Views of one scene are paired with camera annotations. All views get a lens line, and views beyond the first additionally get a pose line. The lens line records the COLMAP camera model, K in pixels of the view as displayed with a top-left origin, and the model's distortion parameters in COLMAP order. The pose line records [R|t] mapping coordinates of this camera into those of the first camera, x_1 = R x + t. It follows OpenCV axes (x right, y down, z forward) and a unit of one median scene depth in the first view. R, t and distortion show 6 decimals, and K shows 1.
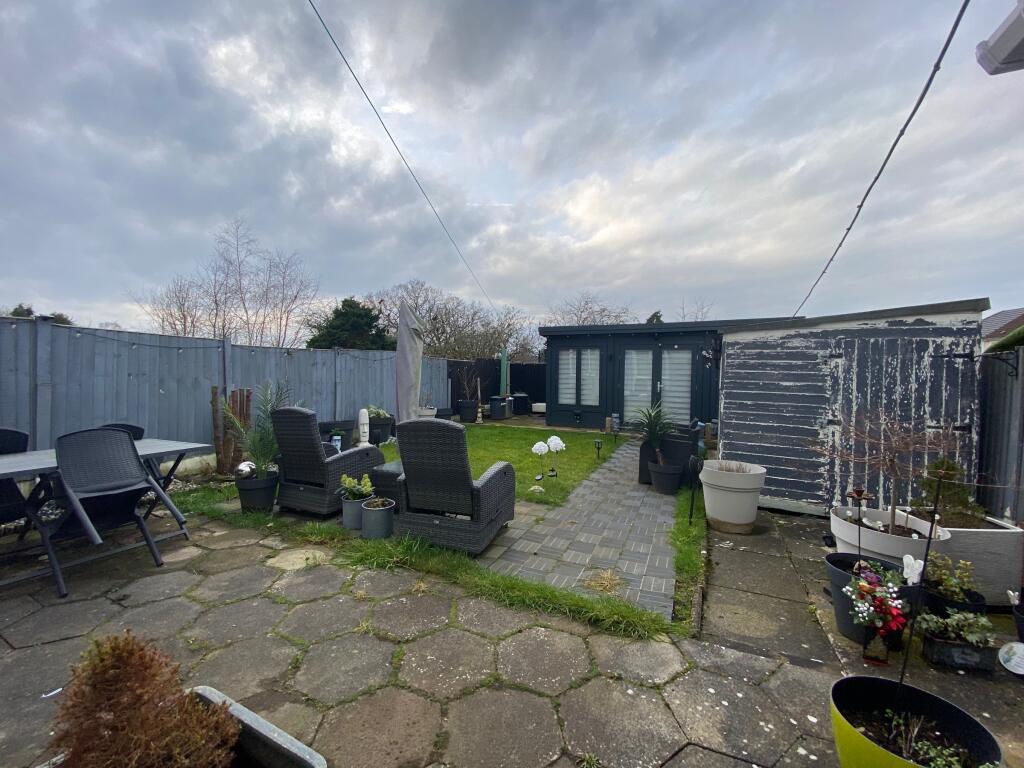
lens RADIAL K [[410.6, 0, 508.9], [0, 410.6, 380.6], [0, 0, 1]] dist [0.038092, -0.031168]
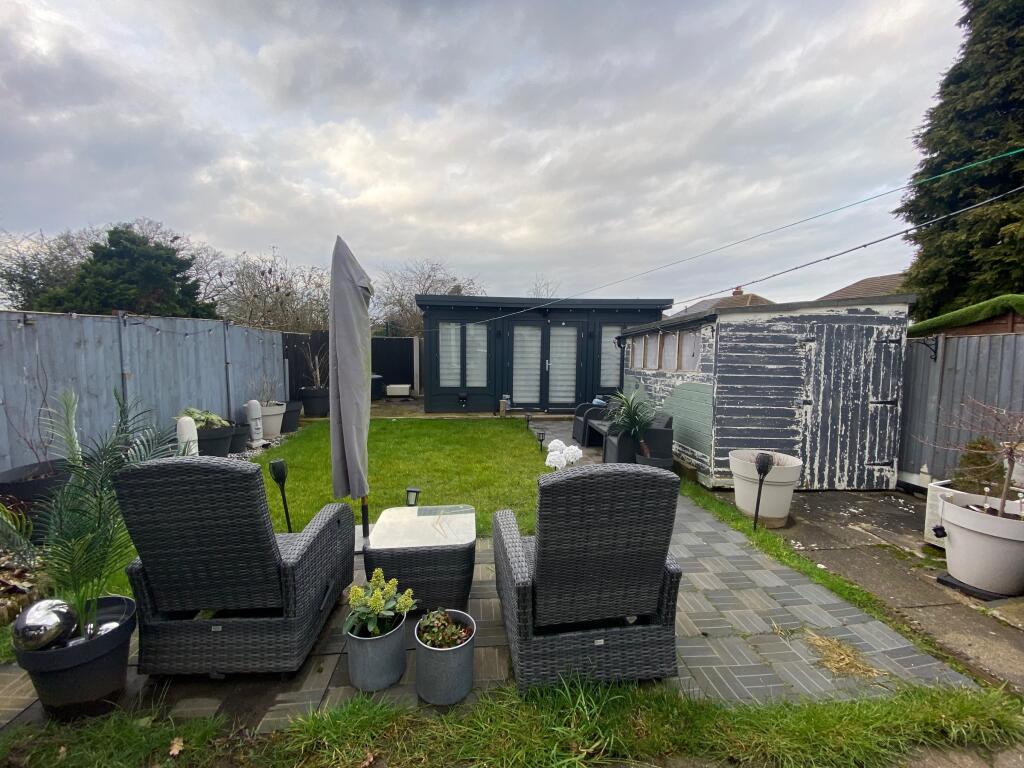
lens RADIAL K [[410.6, 0, 508.9], [0, 410.6, 380.6], [0, 0, 1]] dist [0.038092, -0.031168]
pose [[0.877251, -0.042357, 0.478160, -0.385734], [0.009381, 0.997422, 0.071144, -0.037370], [-0.479940, -0.057925, 0.875387, 0.422239]]
